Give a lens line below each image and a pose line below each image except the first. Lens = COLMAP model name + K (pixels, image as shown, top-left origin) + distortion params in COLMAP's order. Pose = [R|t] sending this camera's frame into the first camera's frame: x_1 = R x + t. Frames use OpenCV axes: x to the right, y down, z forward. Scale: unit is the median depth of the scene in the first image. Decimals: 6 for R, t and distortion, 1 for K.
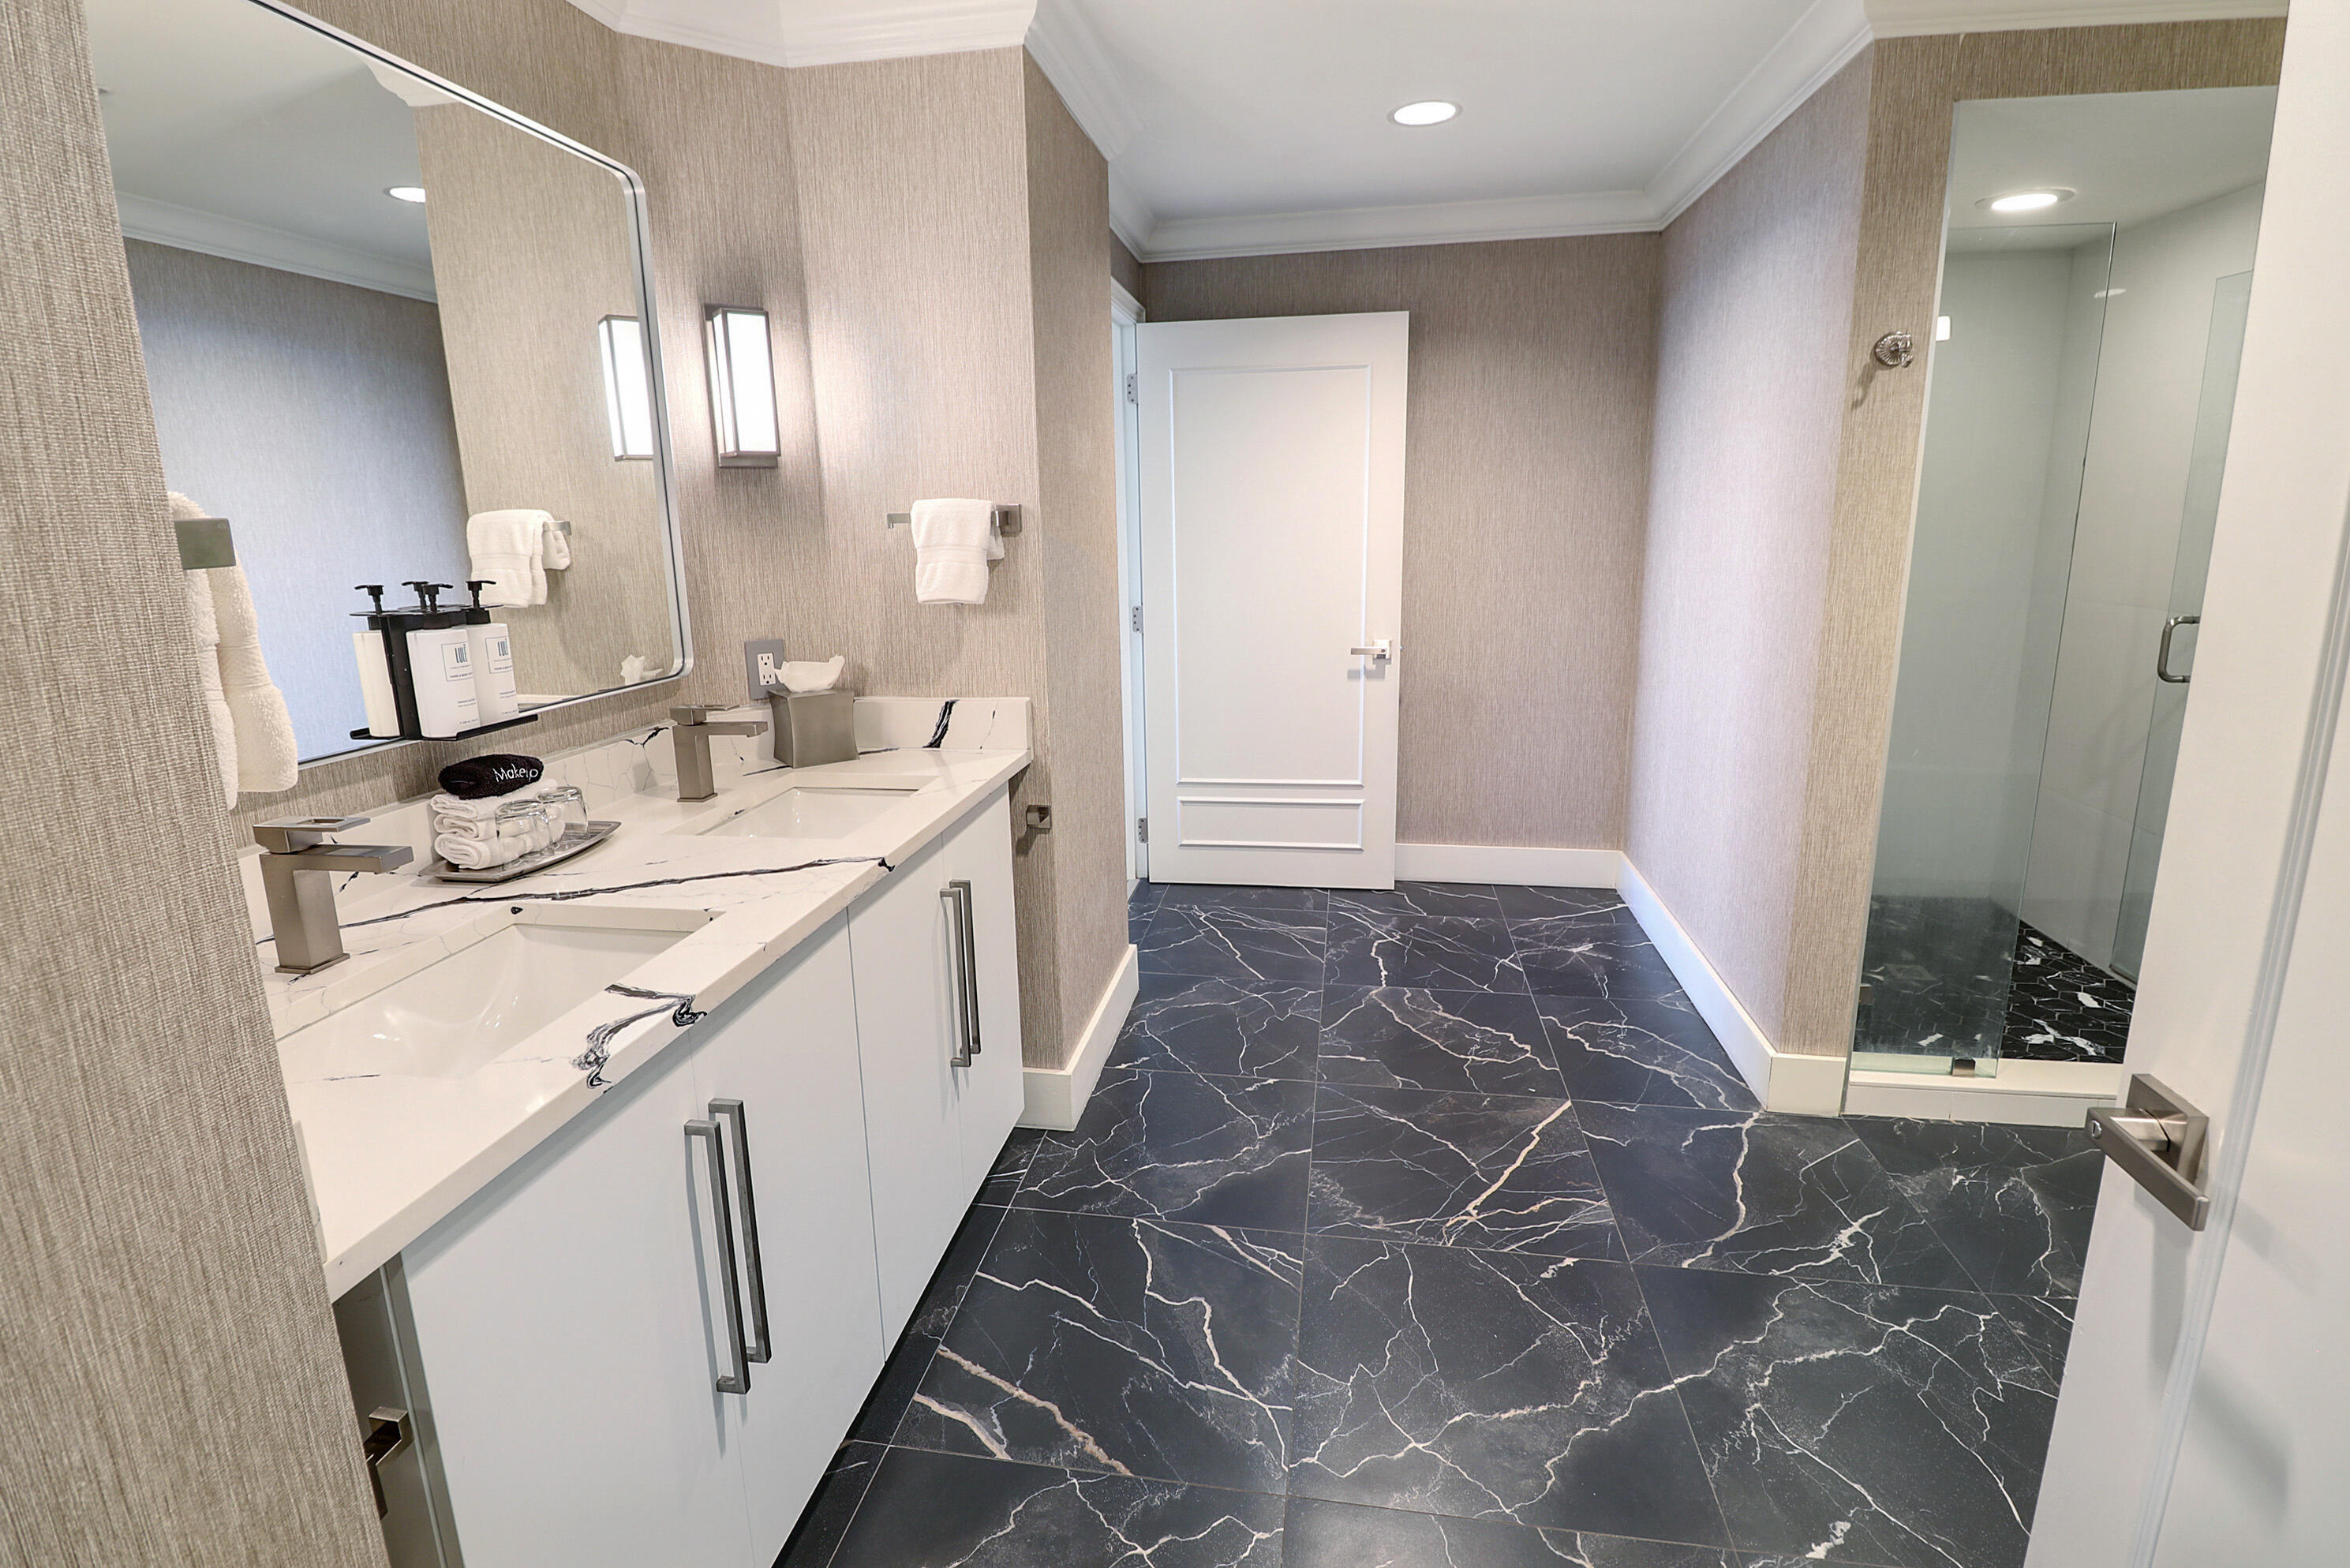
lens RADIAL K [[1102.1, 0, 1174.3], [0, 1102.1, 784.7], [0, 0, 1]] dist [0.003248, -0.003874]
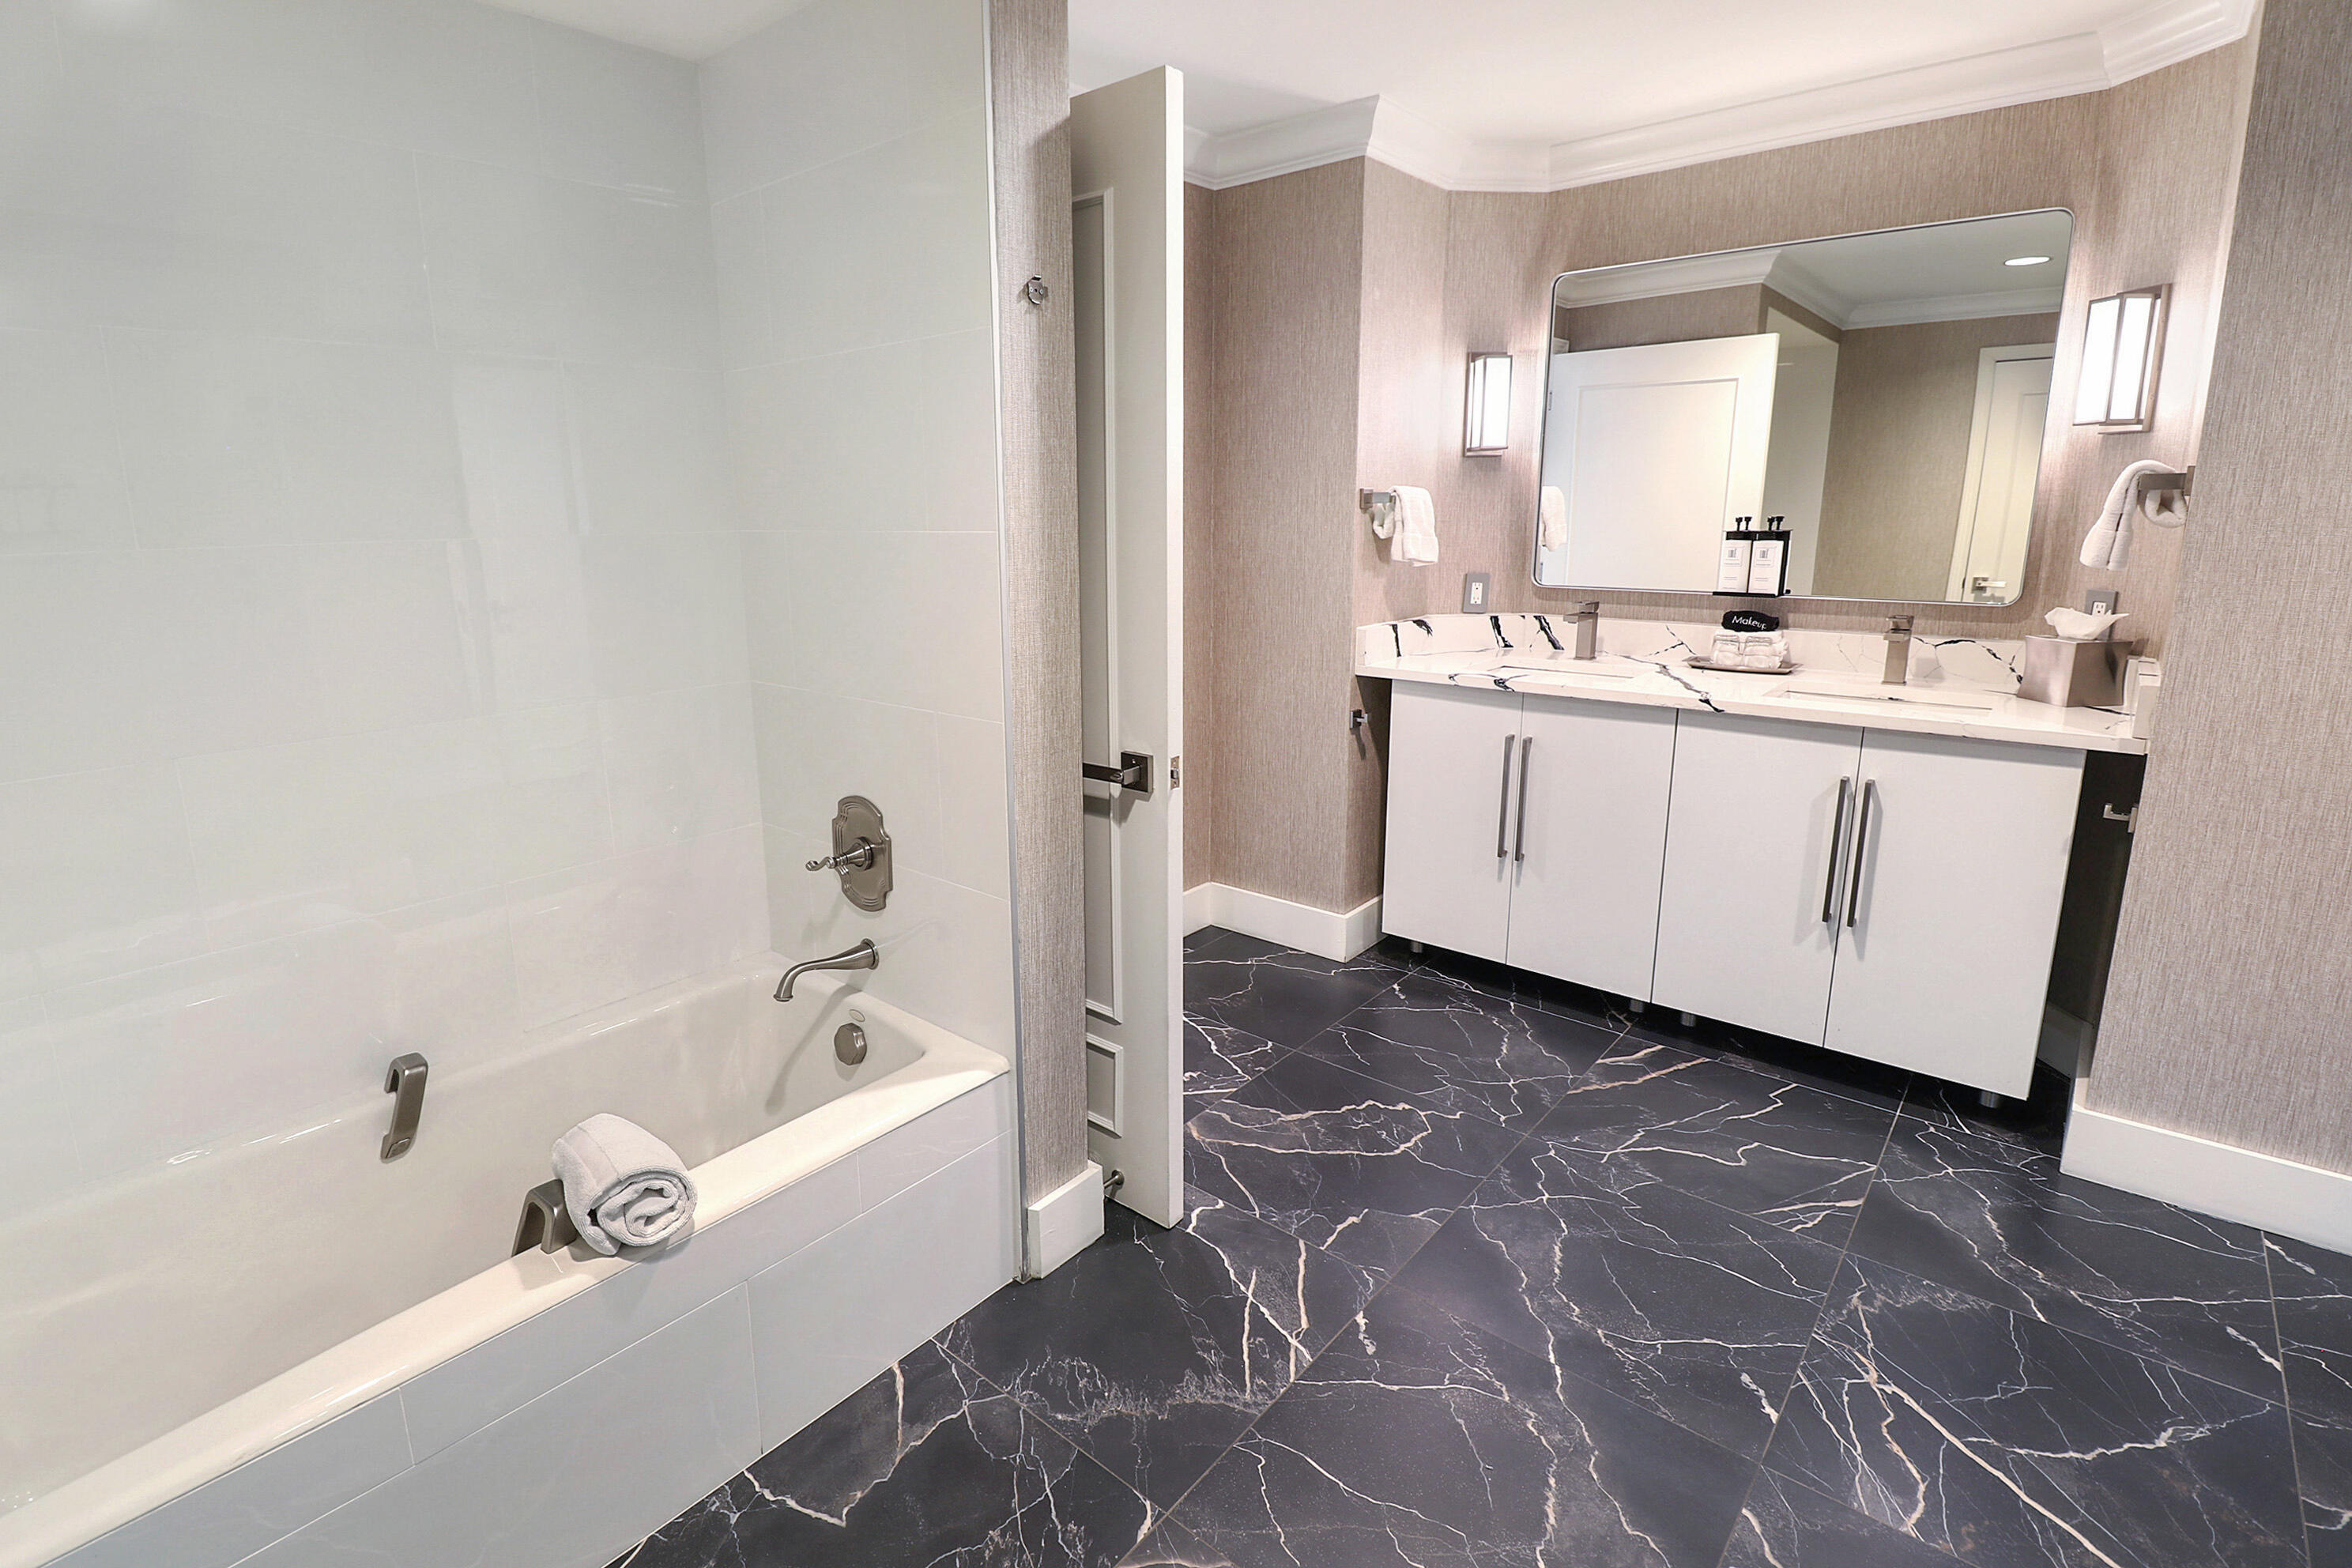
lens RADIAL K [[1103.1, 0, 1161.8], [0, 1103.1, 765.7], [0, 0, 1]] dist [0.003248, -0.003874]
pose [[-0.522689, 0.224322, -0.822481, 1.340781], [-0.170868, 0.917619, 0.358857, -0.257420], [0.835224, 0.328107, -0.441300, 0.959196]]
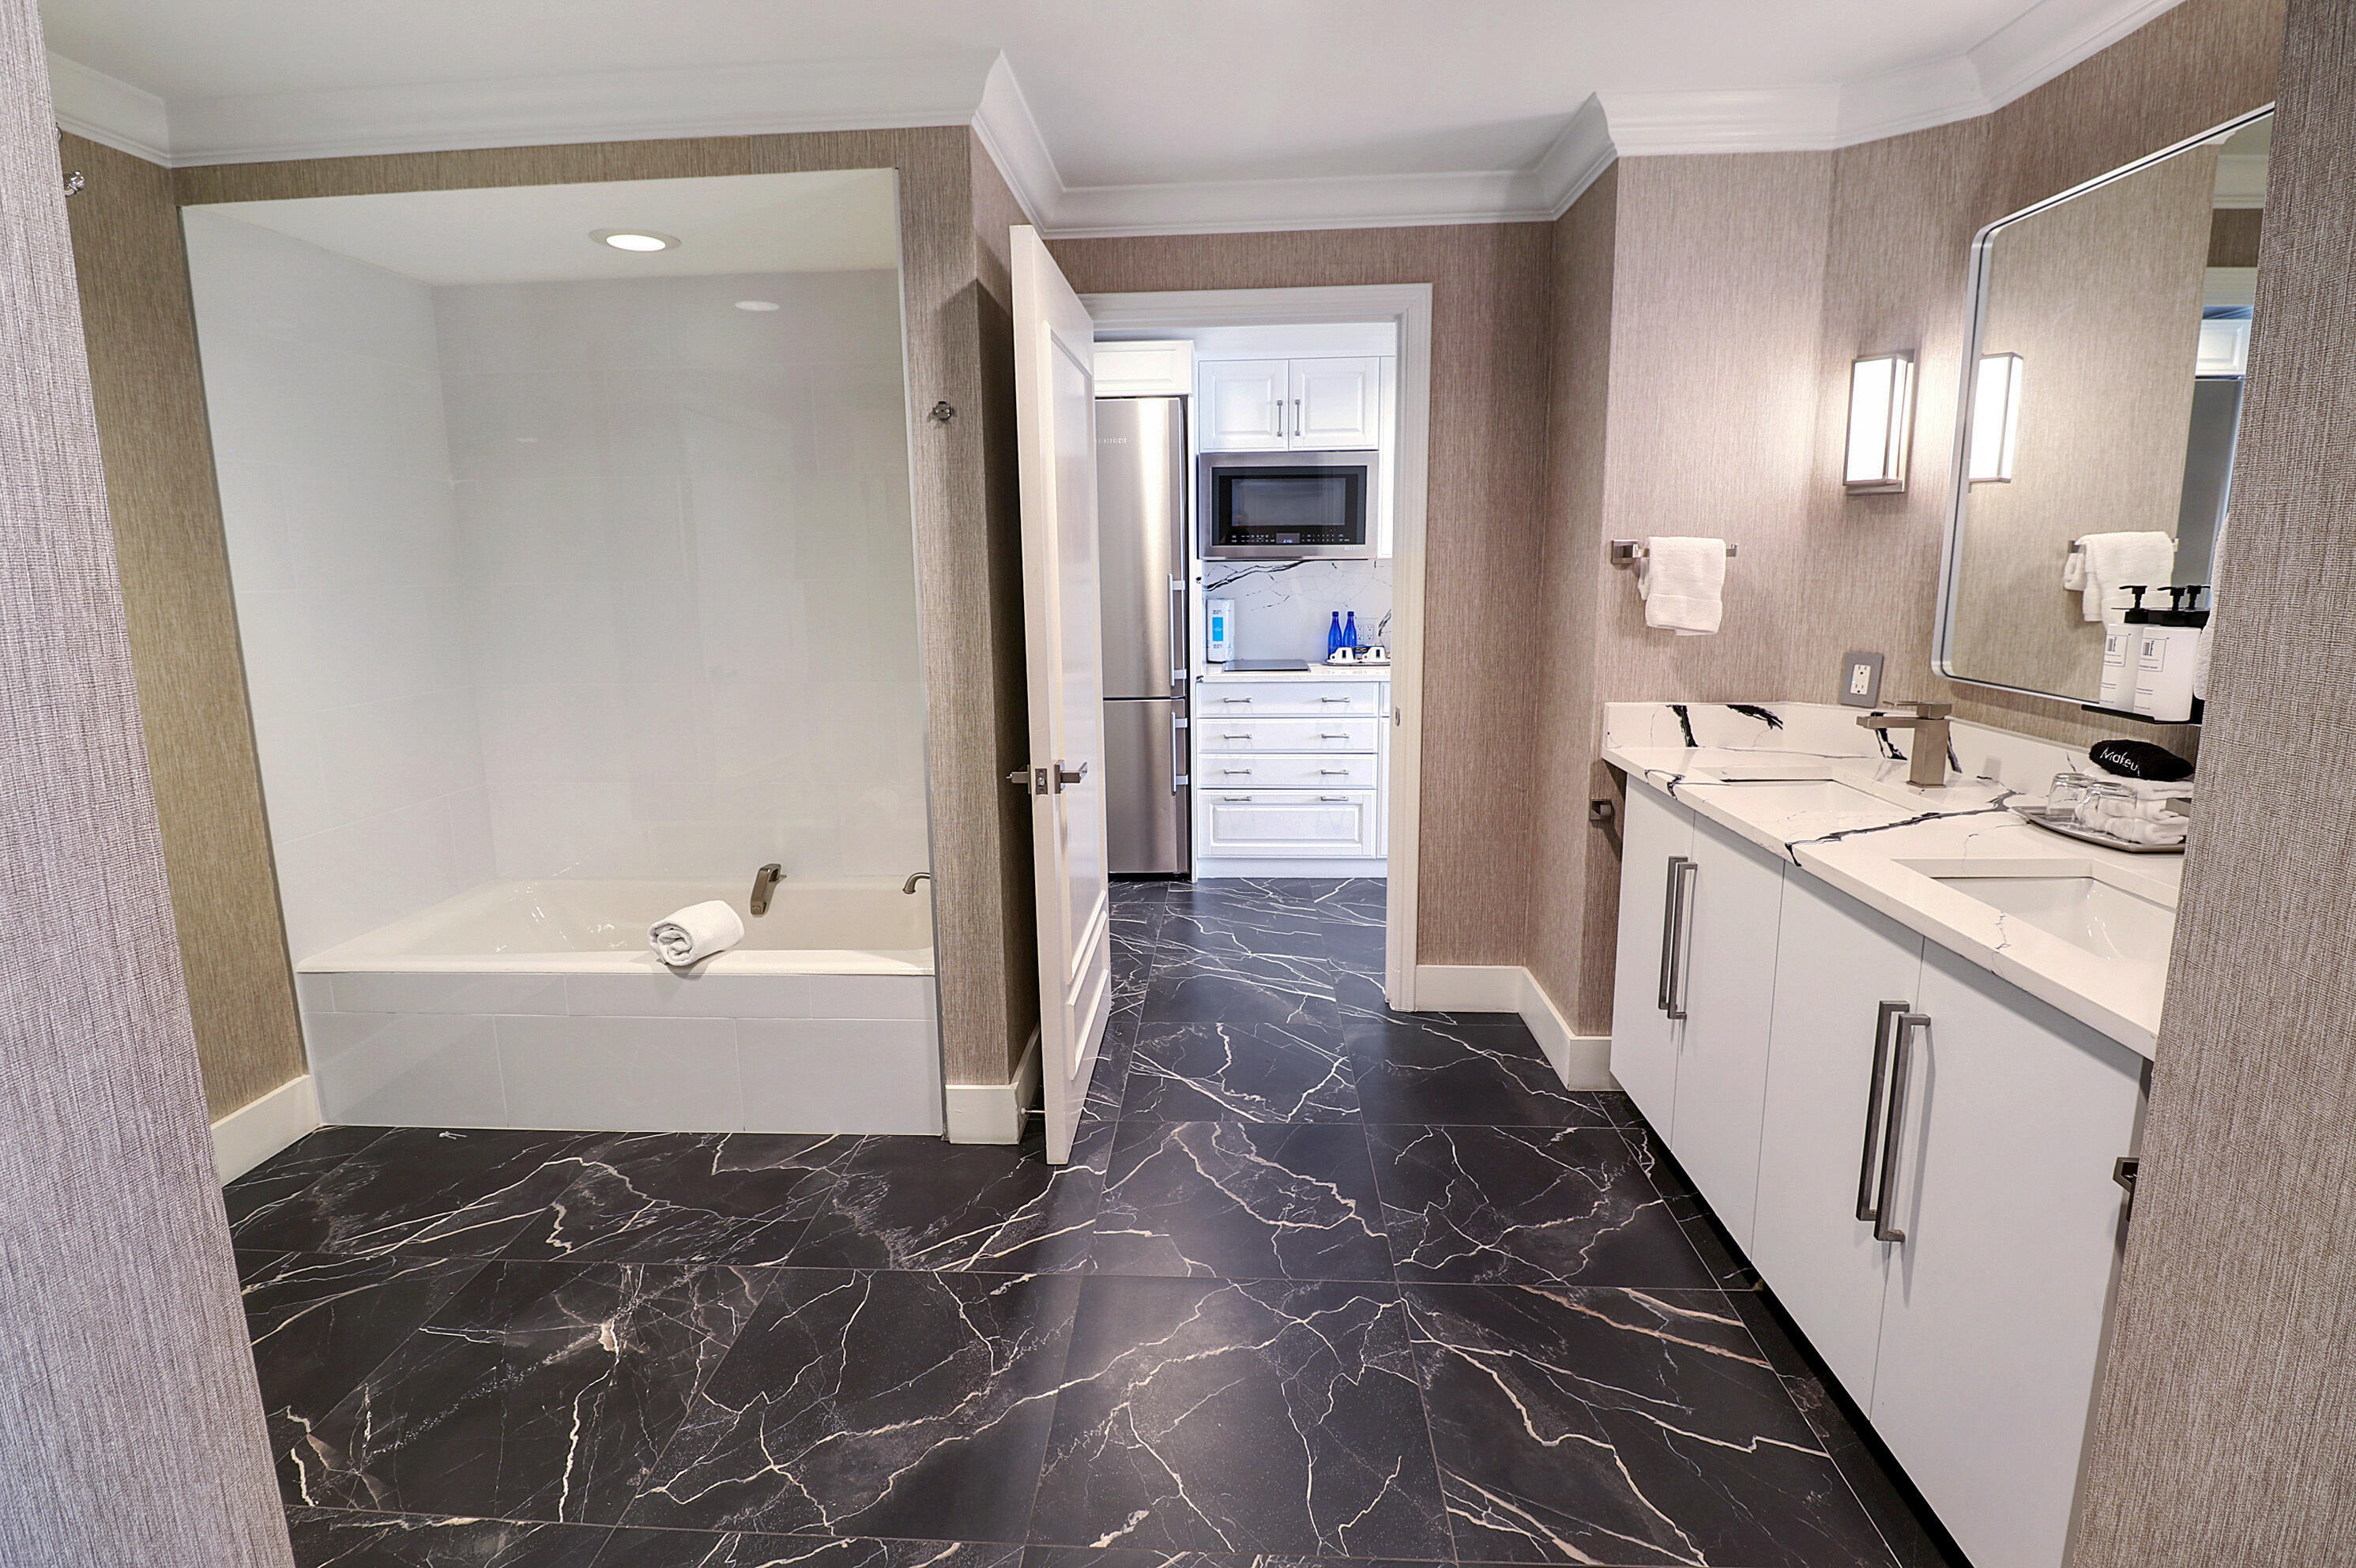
lens RADIAL K [[1104.8, 0, 1175.9], [0, 1104.8, 784.0], [0, 0, 1]] dist [0.003248, -0.003874]
pose [[-0.994387, 0.053129, -0.091502, 0.407304], [0.009983, 0.908048, 0.418748, -0.416265], [0.105335, 0.415483, -0.903481, 1.710931]]
